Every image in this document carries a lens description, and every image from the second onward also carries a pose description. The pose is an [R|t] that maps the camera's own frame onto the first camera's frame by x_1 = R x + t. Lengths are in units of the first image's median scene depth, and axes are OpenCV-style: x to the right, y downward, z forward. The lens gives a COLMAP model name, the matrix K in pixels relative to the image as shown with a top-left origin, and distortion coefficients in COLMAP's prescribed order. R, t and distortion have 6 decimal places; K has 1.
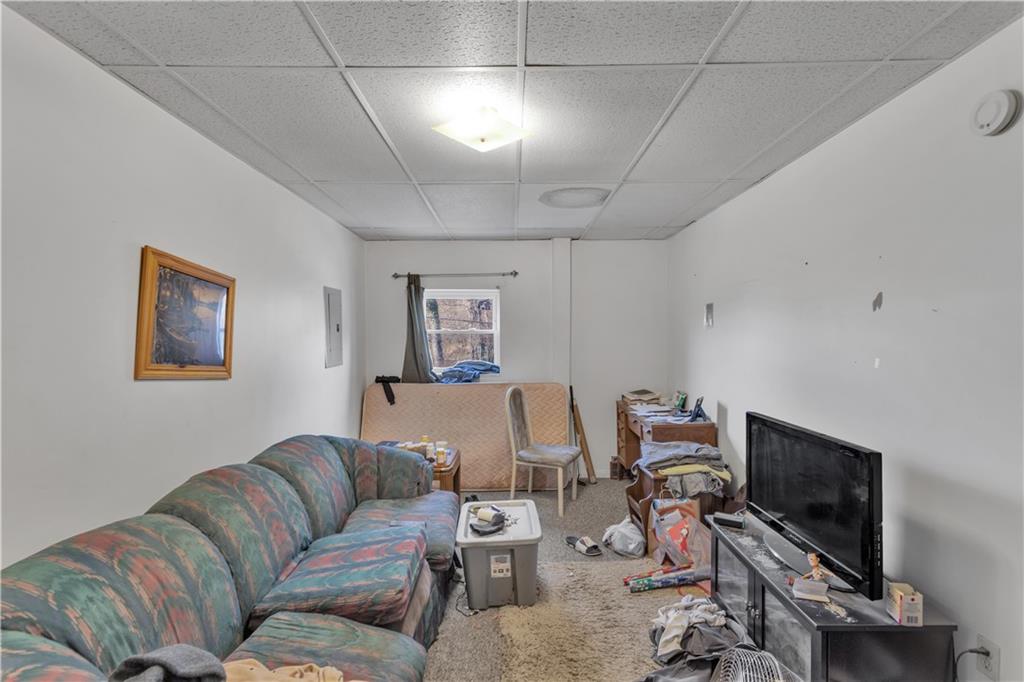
lens RADIAL K [[484.5, 0, 511.5], [0, 484.5, 343.9], [0, 0, 1]] dist [0.002836, 0.002315]
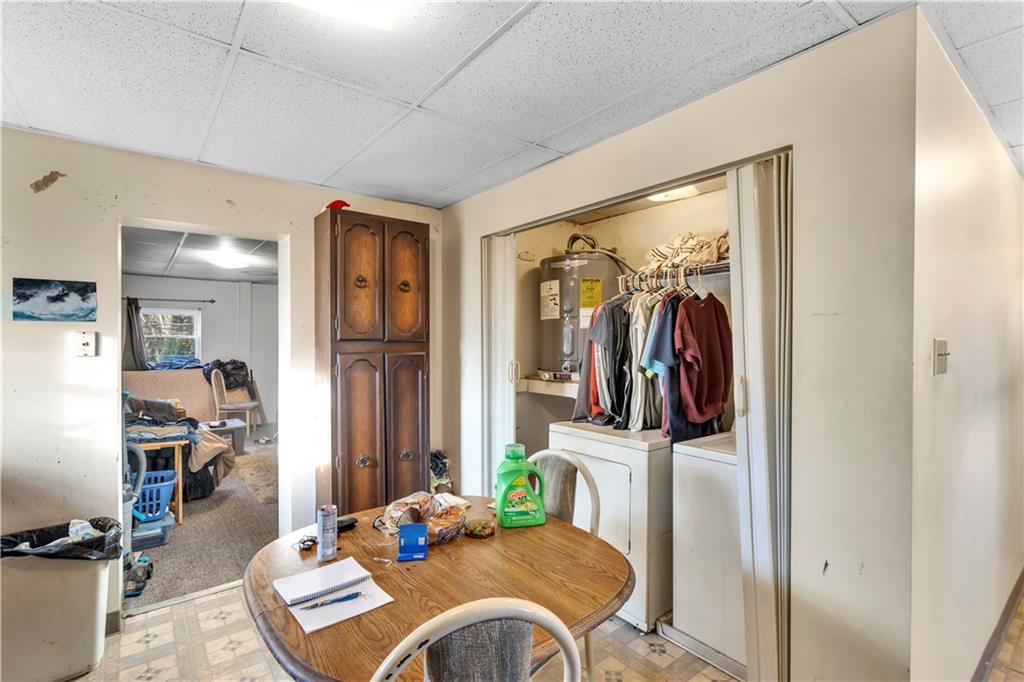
lens RADIAL K [[484.5, 0, 510.5], [0, 484.5, 338.7], [0, 0, 1]] dist [0.002836, 0.002315]
pose [[0.791352, 0.003997, 0.611348, -0.195951], [0.010042, 0.999759, -0.019535, 0.022364], [-0.611278, 0.021599, 0.791121, -0.887869]]
